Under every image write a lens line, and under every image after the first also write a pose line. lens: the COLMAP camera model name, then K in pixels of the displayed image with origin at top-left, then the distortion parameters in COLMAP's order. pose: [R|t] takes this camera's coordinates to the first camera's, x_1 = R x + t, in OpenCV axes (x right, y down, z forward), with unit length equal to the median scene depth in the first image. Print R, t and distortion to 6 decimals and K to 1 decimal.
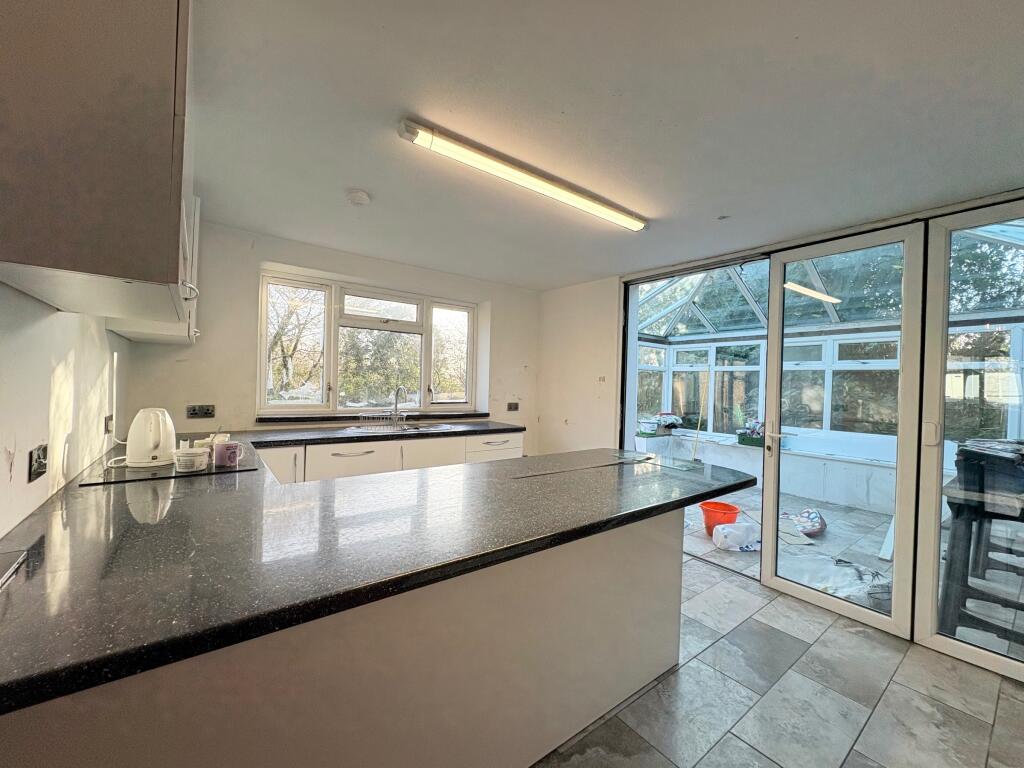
lens RADIAL K [[409.3, 0, 512.0], [0, 409.3, 384.0], [0, 0, 1]] dist [0.001531, 0.000266]
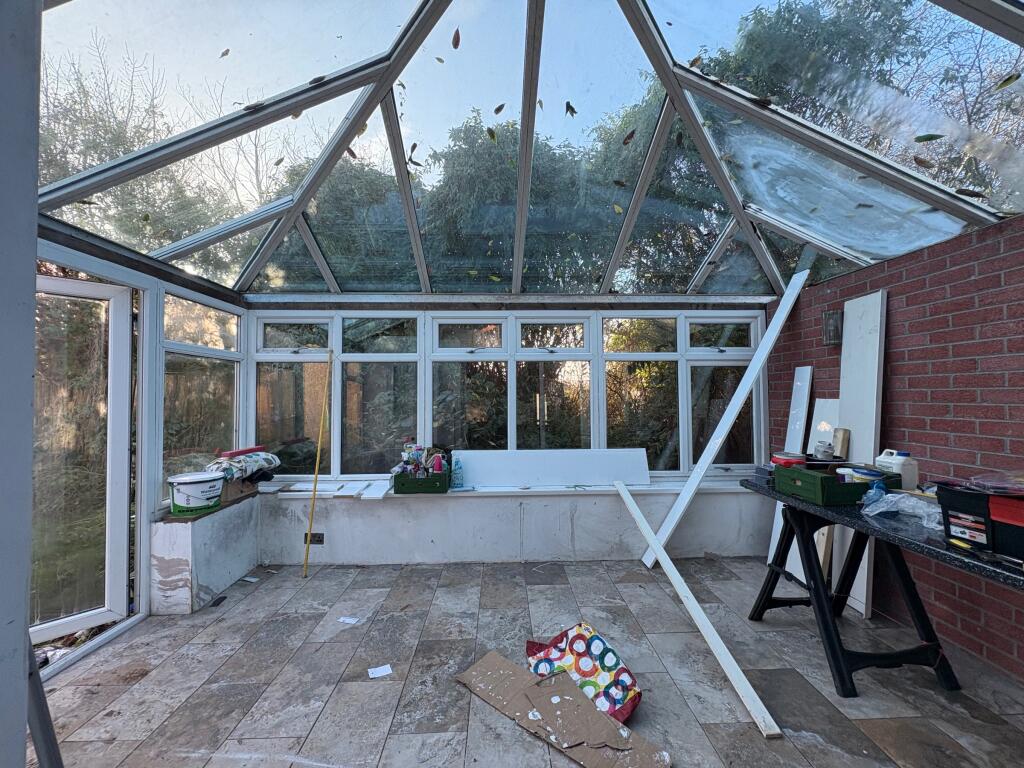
lens RADIAL K [[409.3, 0, 512.0], [0, 409.3, 384.0], [0, 0, 1]] dist [0.001531, 0.000266]
pose [[0.576111, -0.006062, 0.817349, 0.177788], [0.023900, 0.999670, -0.009432, 0.008526], [-0.817022, 0.024969, 0.576066, 0.498823]]
